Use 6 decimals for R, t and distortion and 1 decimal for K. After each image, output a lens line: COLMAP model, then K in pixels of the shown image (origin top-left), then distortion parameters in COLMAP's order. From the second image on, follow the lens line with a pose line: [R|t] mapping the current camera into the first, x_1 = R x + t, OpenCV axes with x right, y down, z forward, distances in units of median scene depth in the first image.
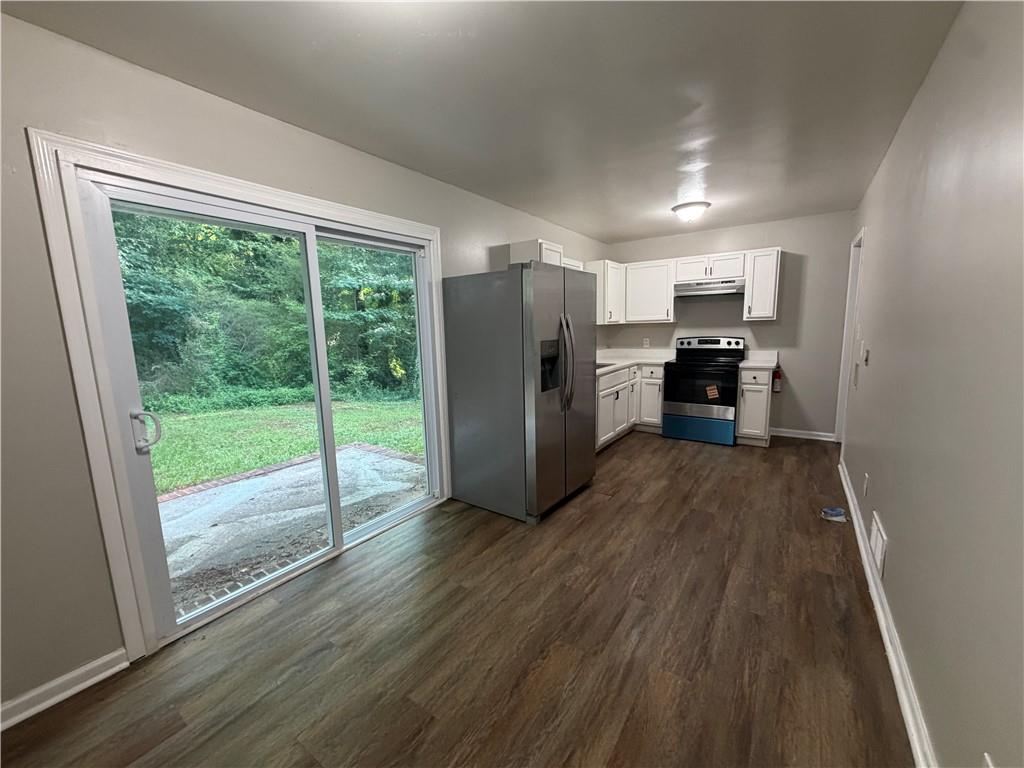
lens RADIAL K [[406.3, 0, 512.4], [0, 406.3, 384.9], [0, 0, 1]] dist [-0.001859, 0.000039]
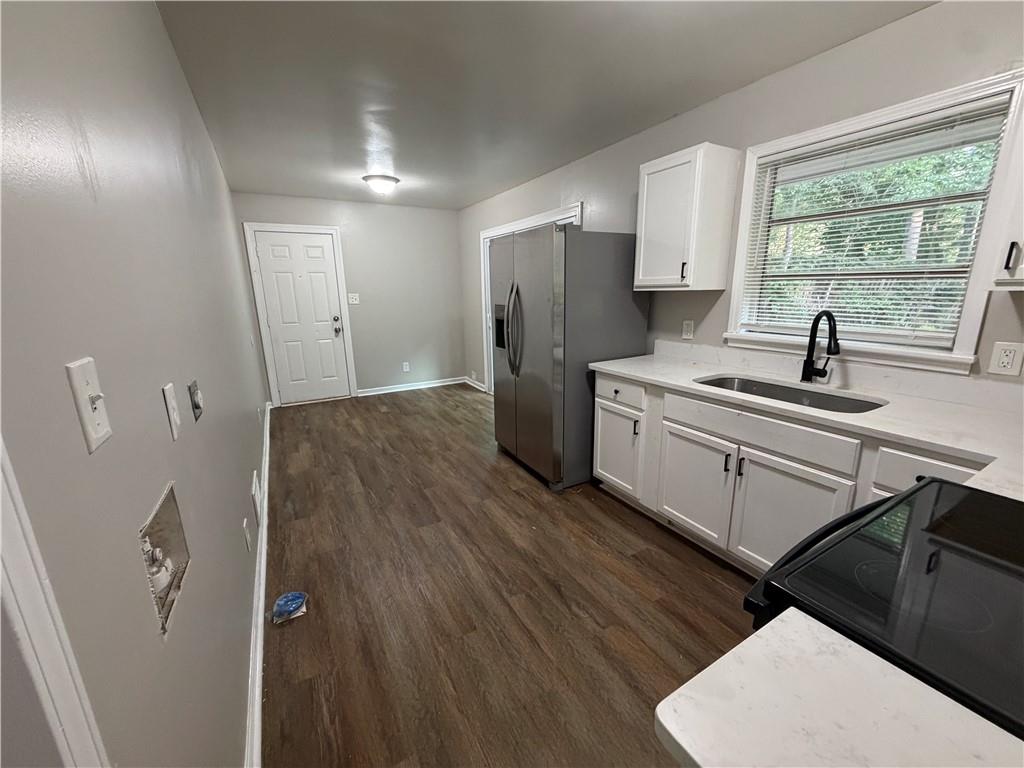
lens RADIAL K [[406.3, 0, 512.8], [0, 406.3, 383.8], [0, 0, 1]] dist [-0.001859, 0.000039]
pose [[-0.423695, 0.240563, -0.873276, 1.320534], [-0.104824, 0.944590, 0.311066, -0.304988], [0.899719, 0.223337, -0.375002, 1.746534]]
